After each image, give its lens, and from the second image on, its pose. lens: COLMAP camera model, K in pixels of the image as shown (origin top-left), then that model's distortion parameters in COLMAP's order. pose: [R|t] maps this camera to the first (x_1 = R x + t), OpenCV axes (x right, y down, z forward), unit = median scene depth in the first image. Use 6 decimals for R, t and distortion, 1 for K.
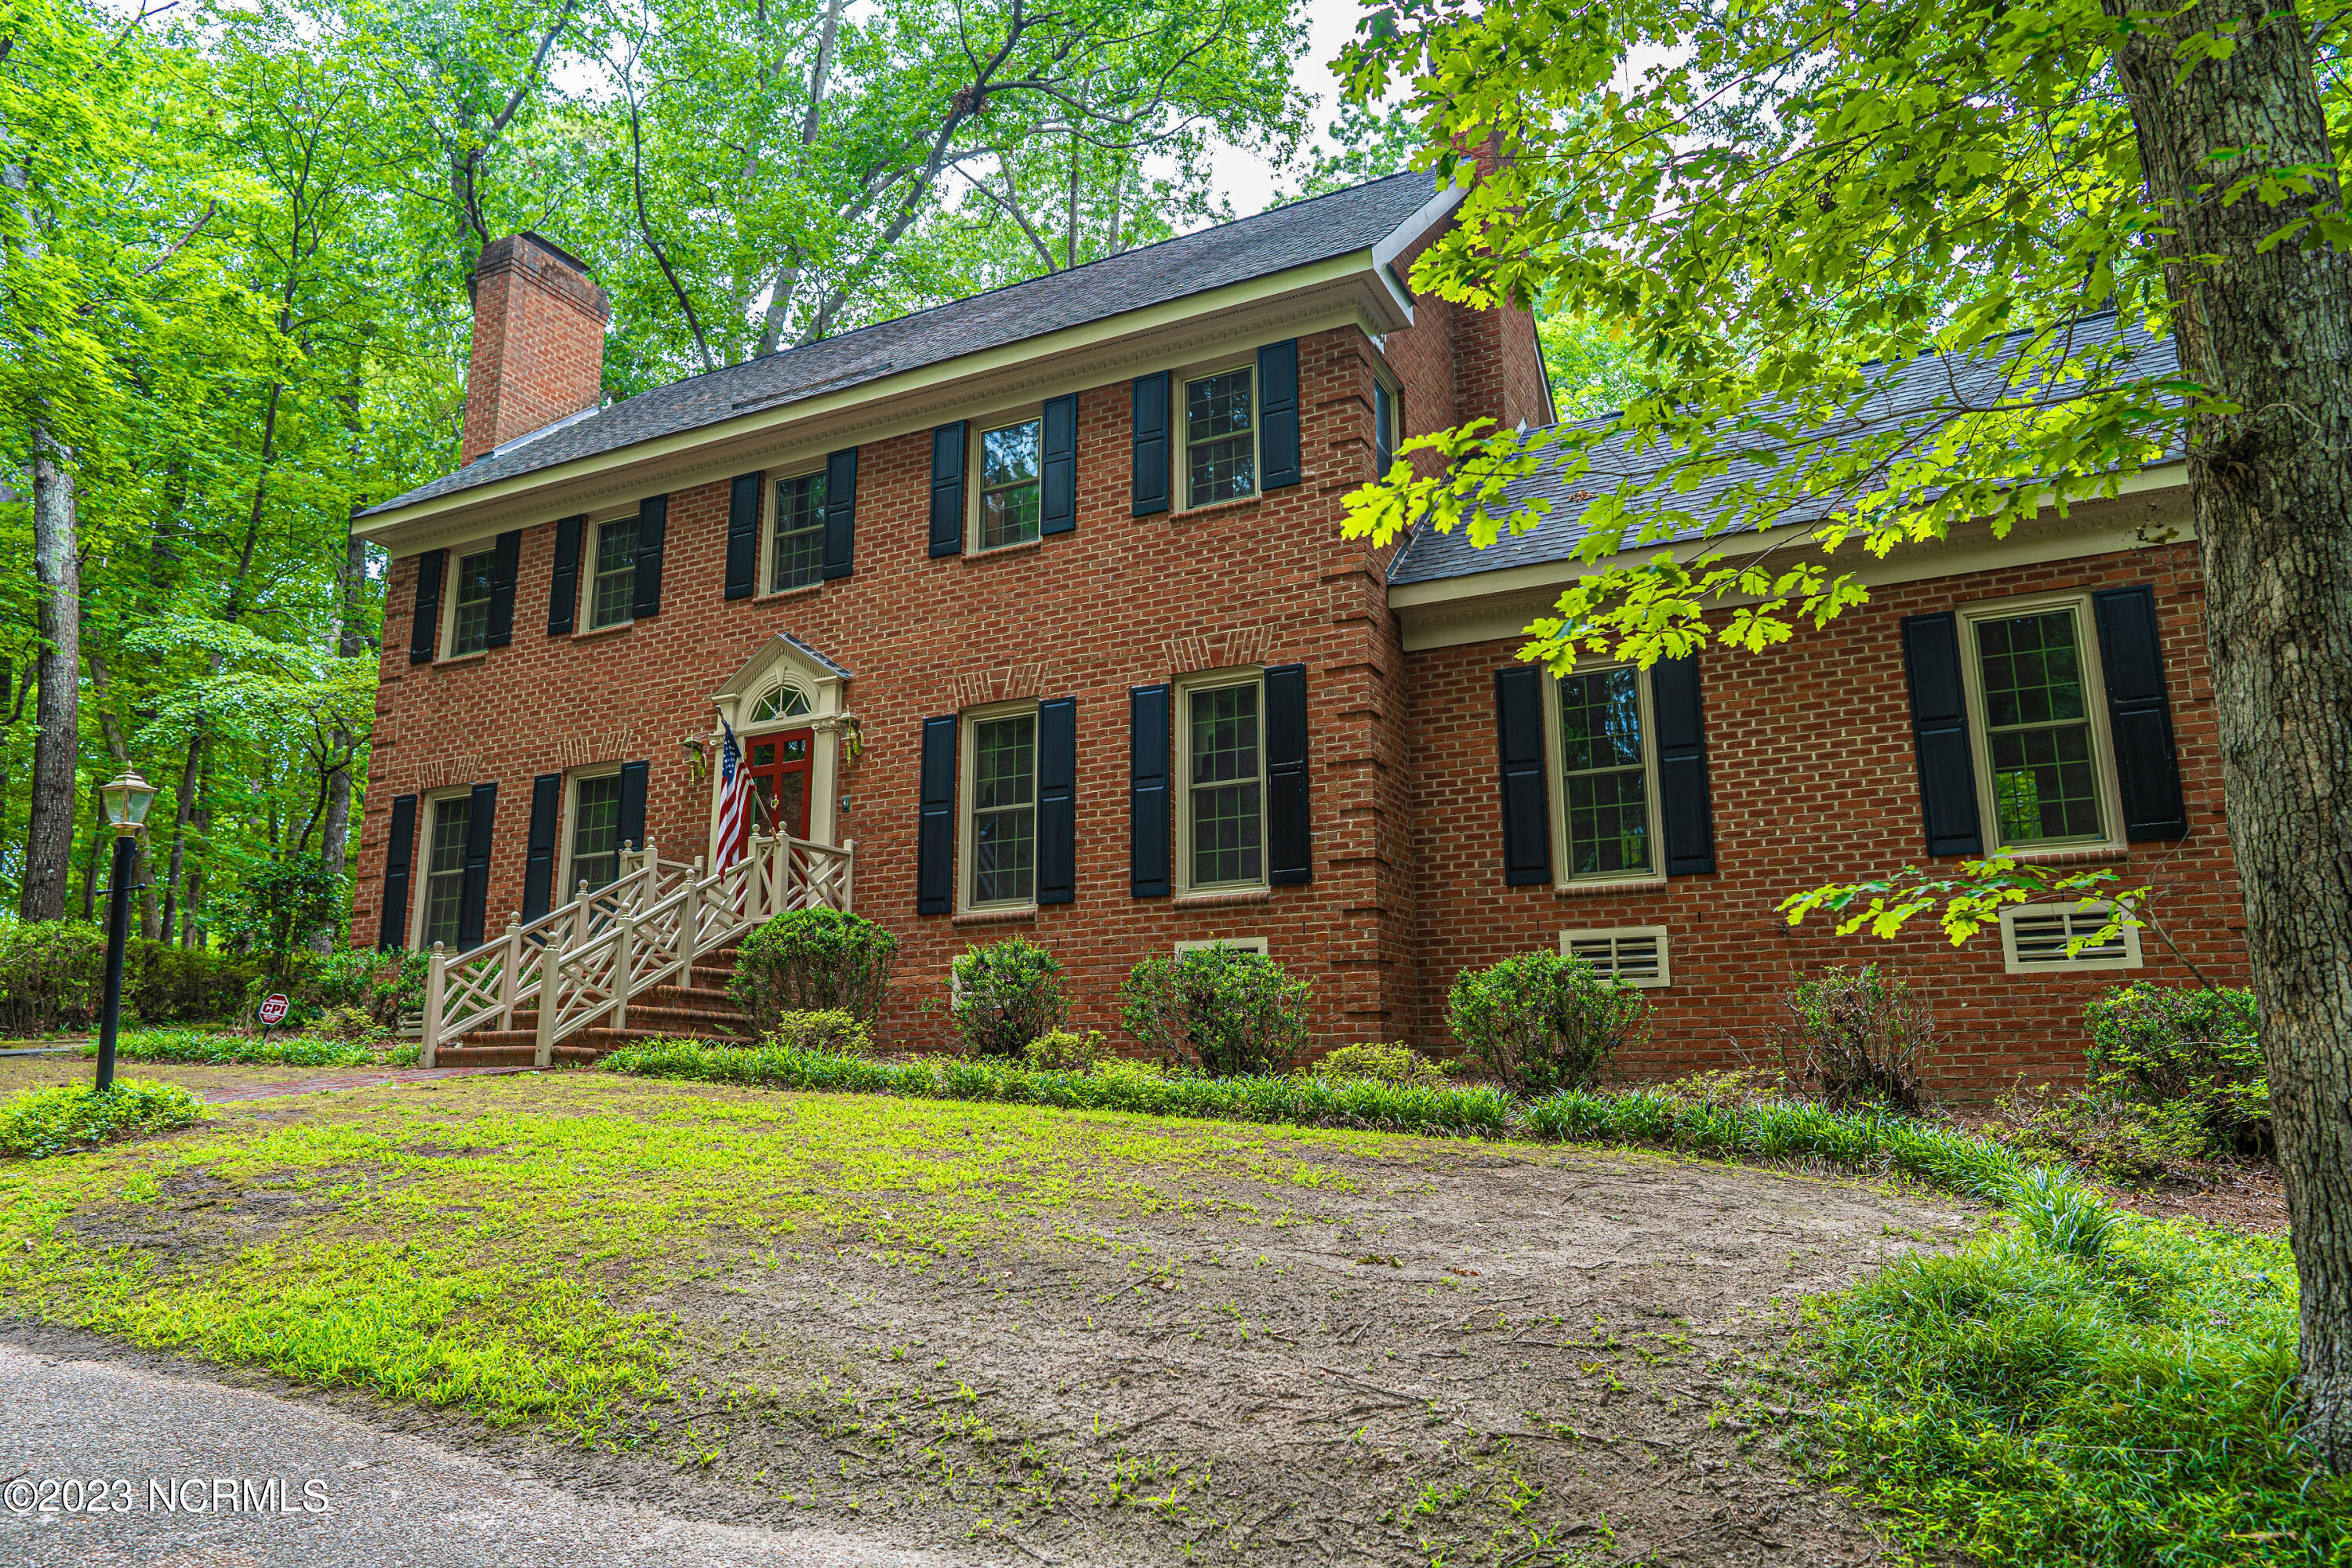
lens RADIAL K [[1583.2, 0, 1176.0], [0, 1583.2, 784.0], [0, 0, 1]] dist [-0.000851, 0.001853]
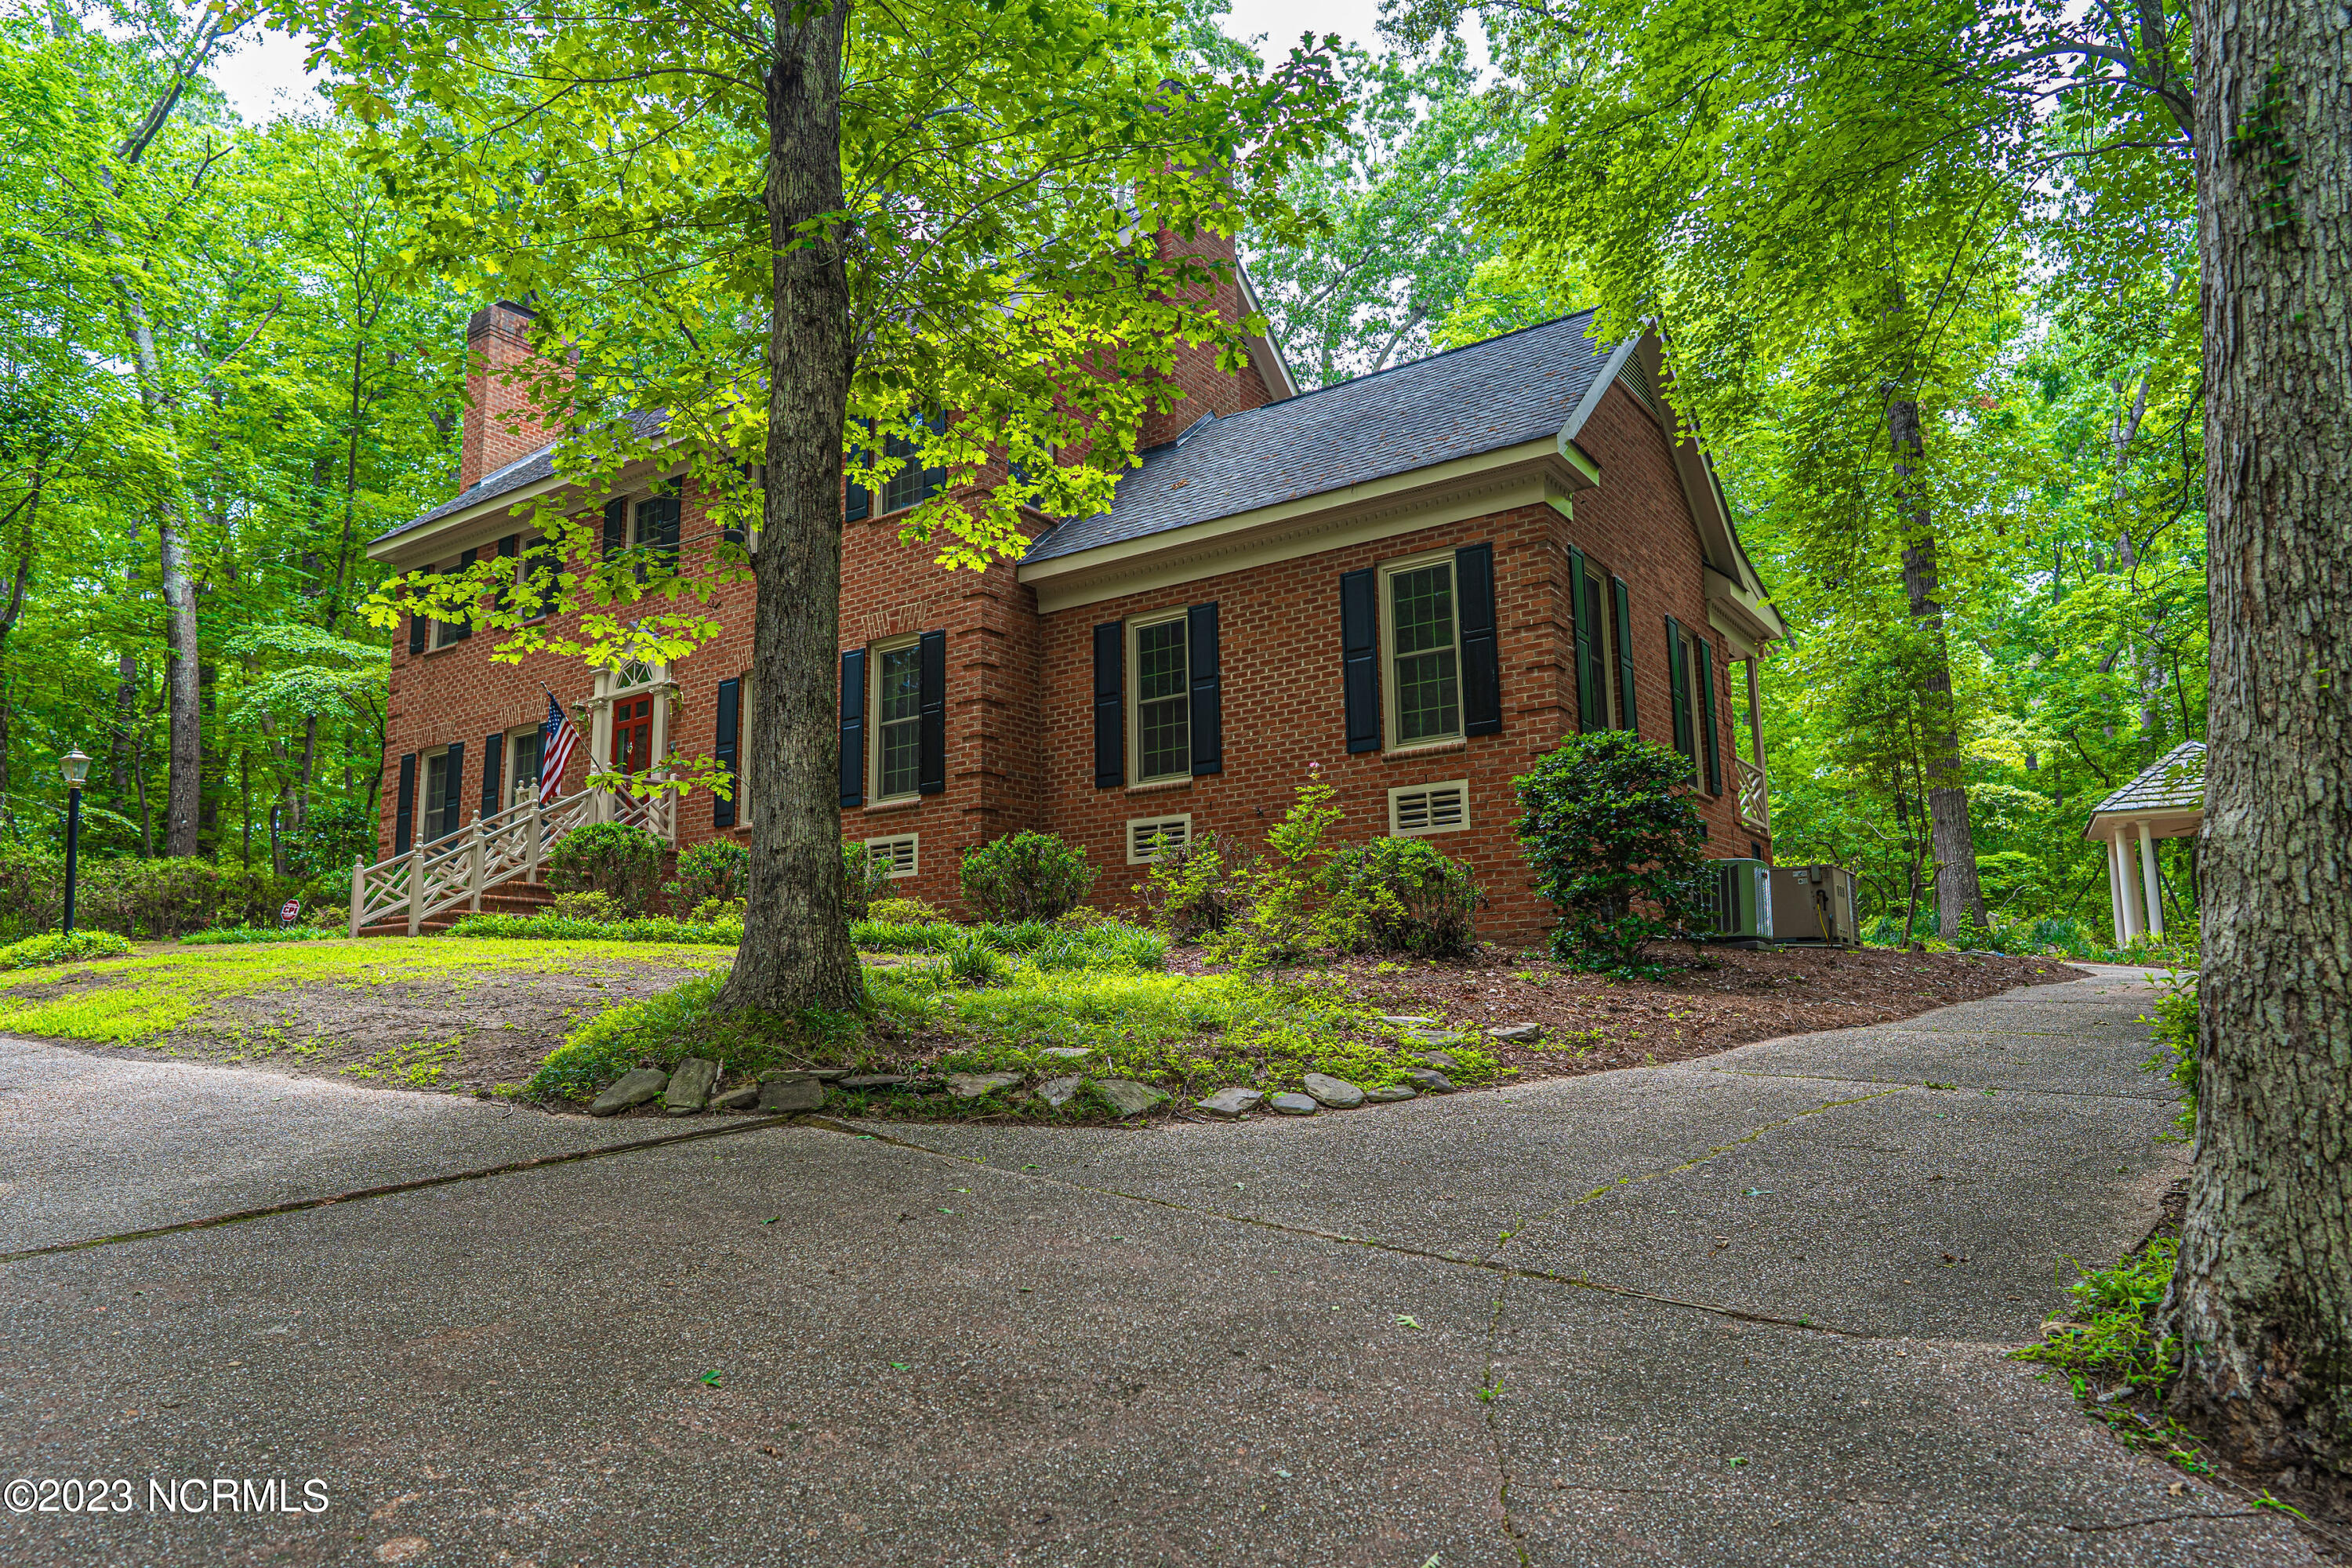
lens RADIAL K [[1609.1, 0, 1176.0], [0, 1609.1, 784.0], [0, 0, 1]] dist [-0.000750, -0.000233]
pose [[0.988634, -0.039117, -0.145164, 0.452174], [0.045592, 0.998096, 0.041552, 0.006988], [0.143262, -0.047698, 0.988535, -0.318455]]
